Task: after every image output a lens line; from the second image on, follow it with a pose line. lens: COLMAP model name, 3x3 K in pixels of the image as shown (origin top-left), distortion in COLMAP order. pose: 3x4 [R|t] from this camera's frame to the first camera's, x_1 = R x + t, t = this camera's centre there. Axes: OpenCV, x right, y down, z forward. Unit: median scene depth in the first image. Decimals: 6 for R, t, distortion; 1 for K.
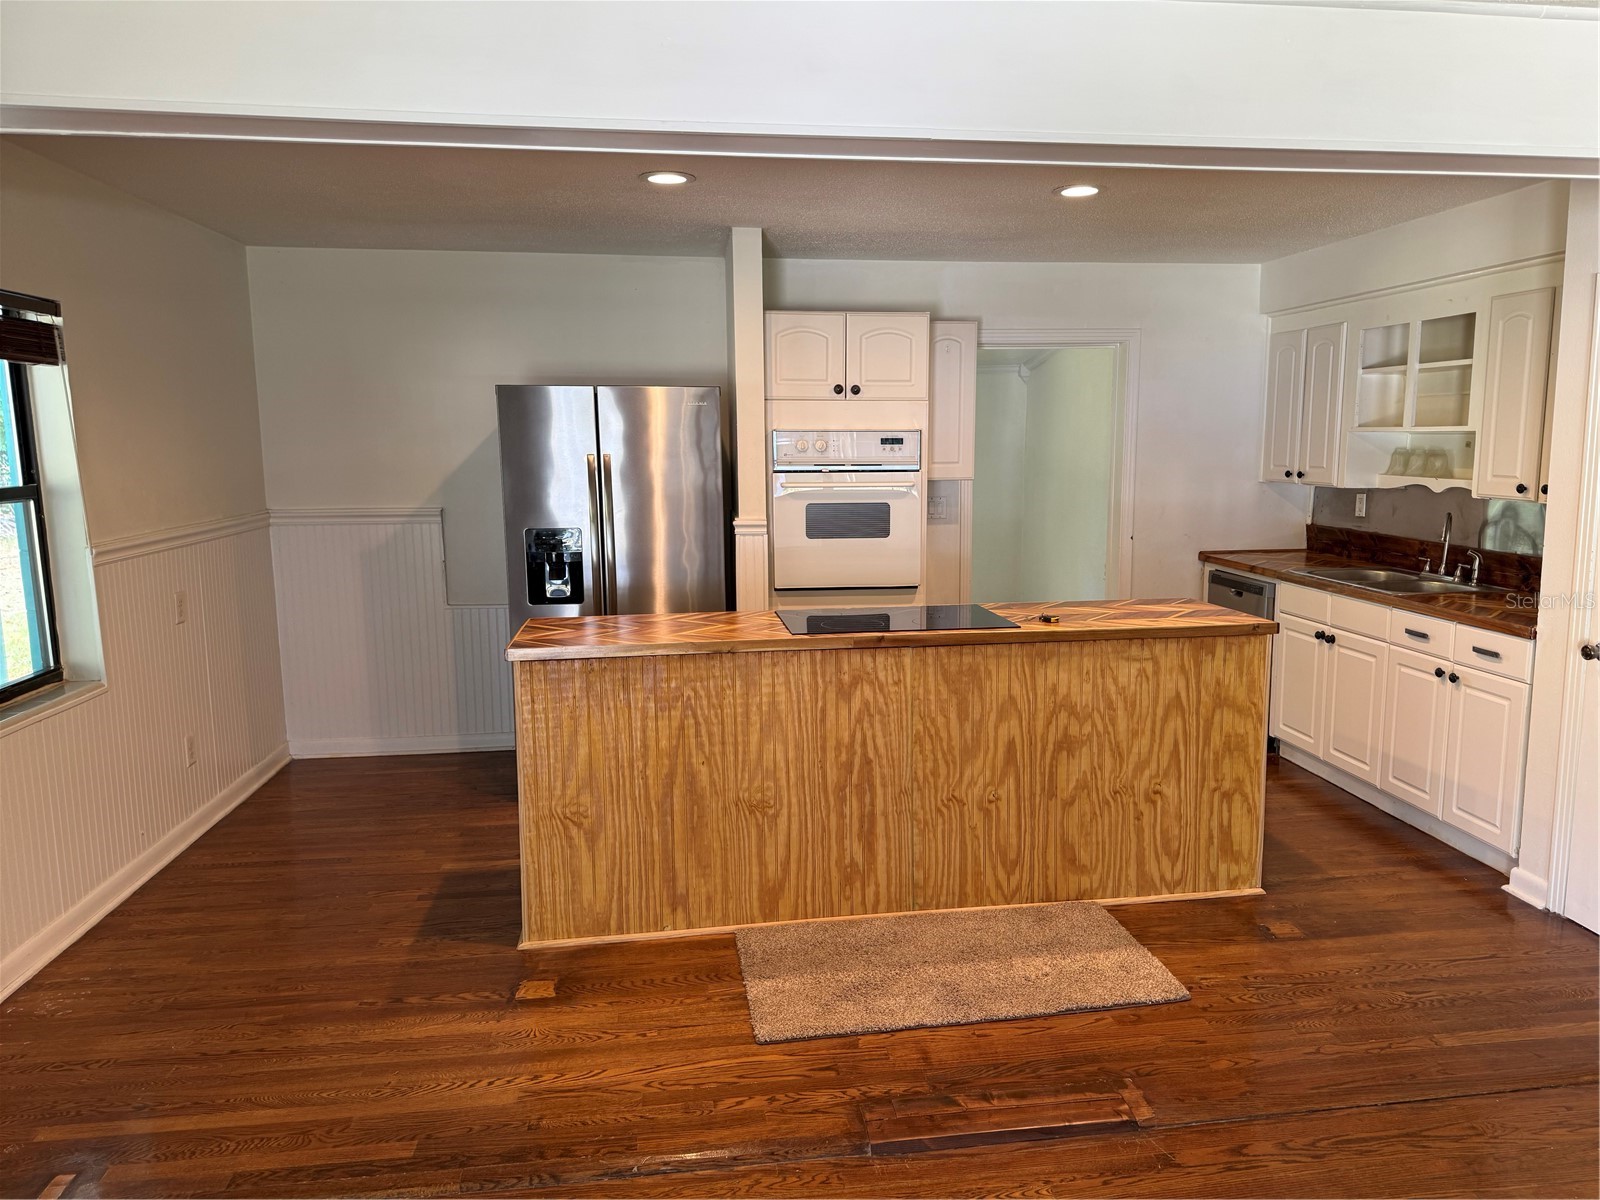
lens RADIAL K [[1131.9, 0, 804.9], [0, 1131.9, 598.0], [0, 0, 1]] dist [0.036558, -0.010698]
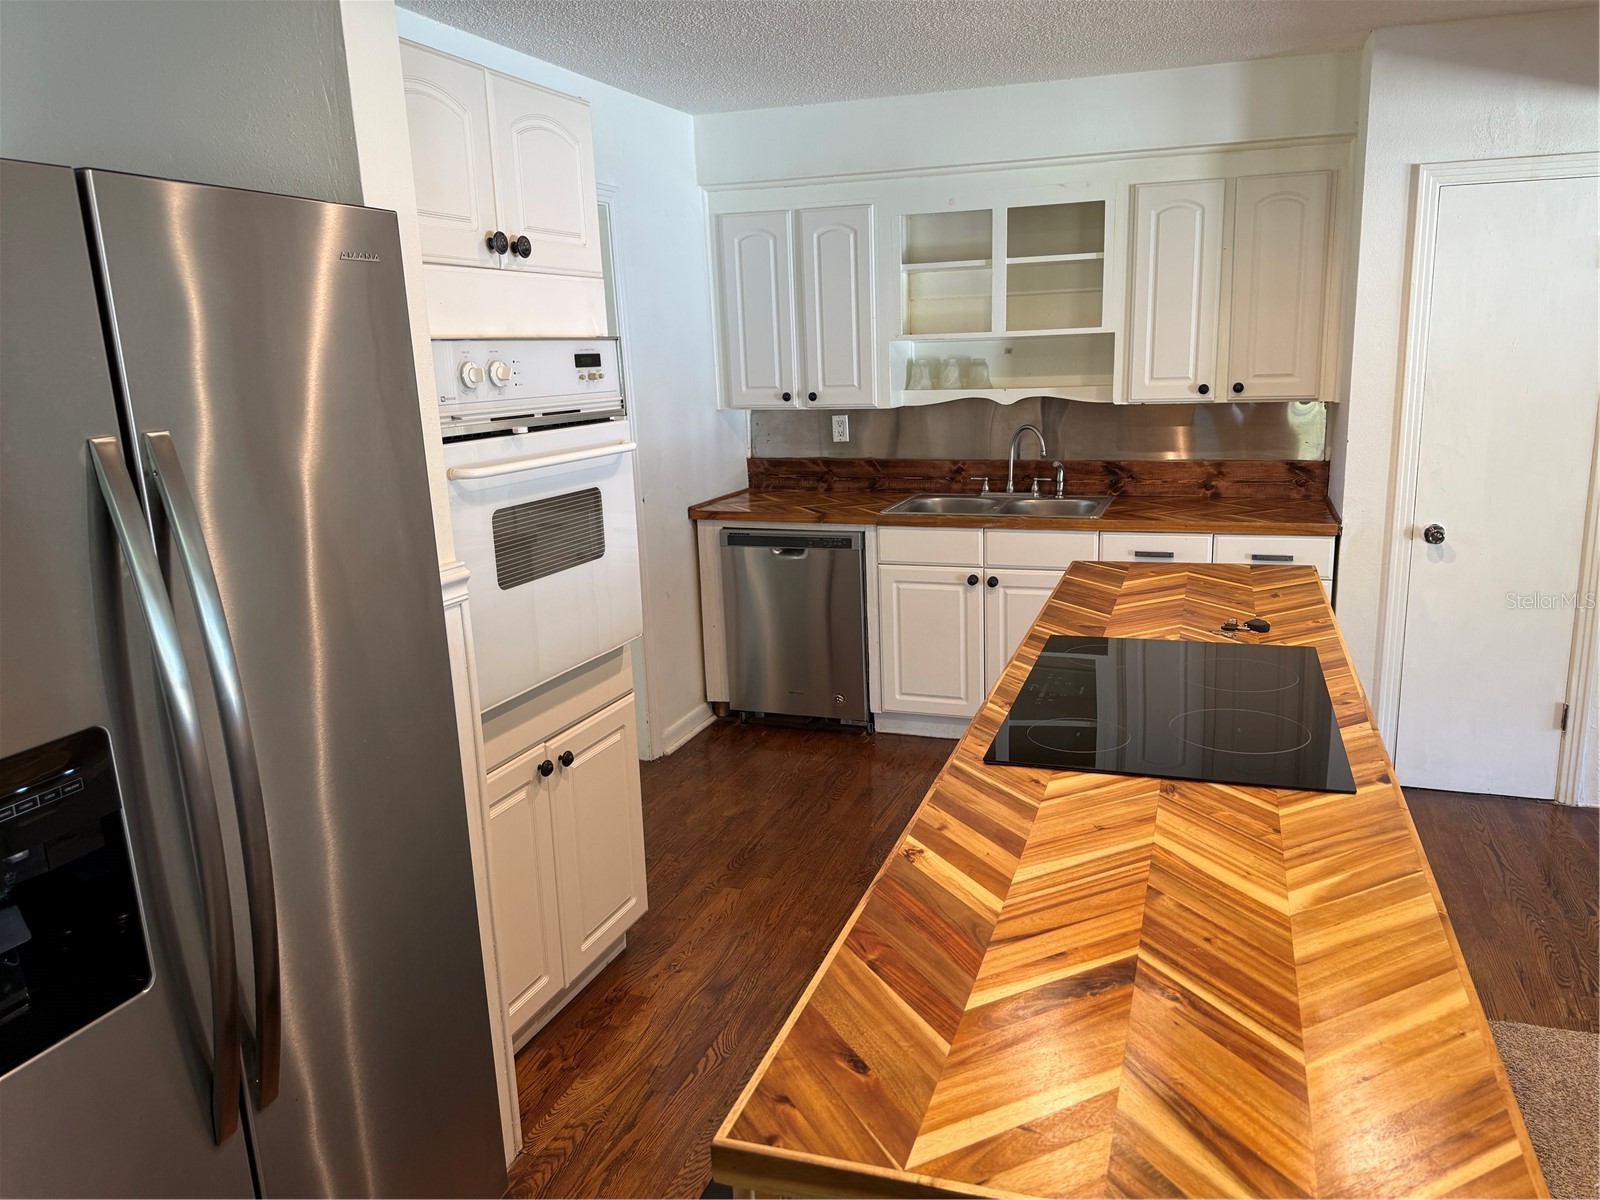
lens RADIAL K [[1131.9, 0, 801.8], [0, 1131.9, 609.1], [0, 0, 1]] dist [0.036558, -0.010698]
pose [[0.437253, -0.212627, 0.873842, -0.333738], [0.155917, 0.974858, 0.159188, -0.097092], [-0.885720, 0.066641, 0.459412, 0.699384]]
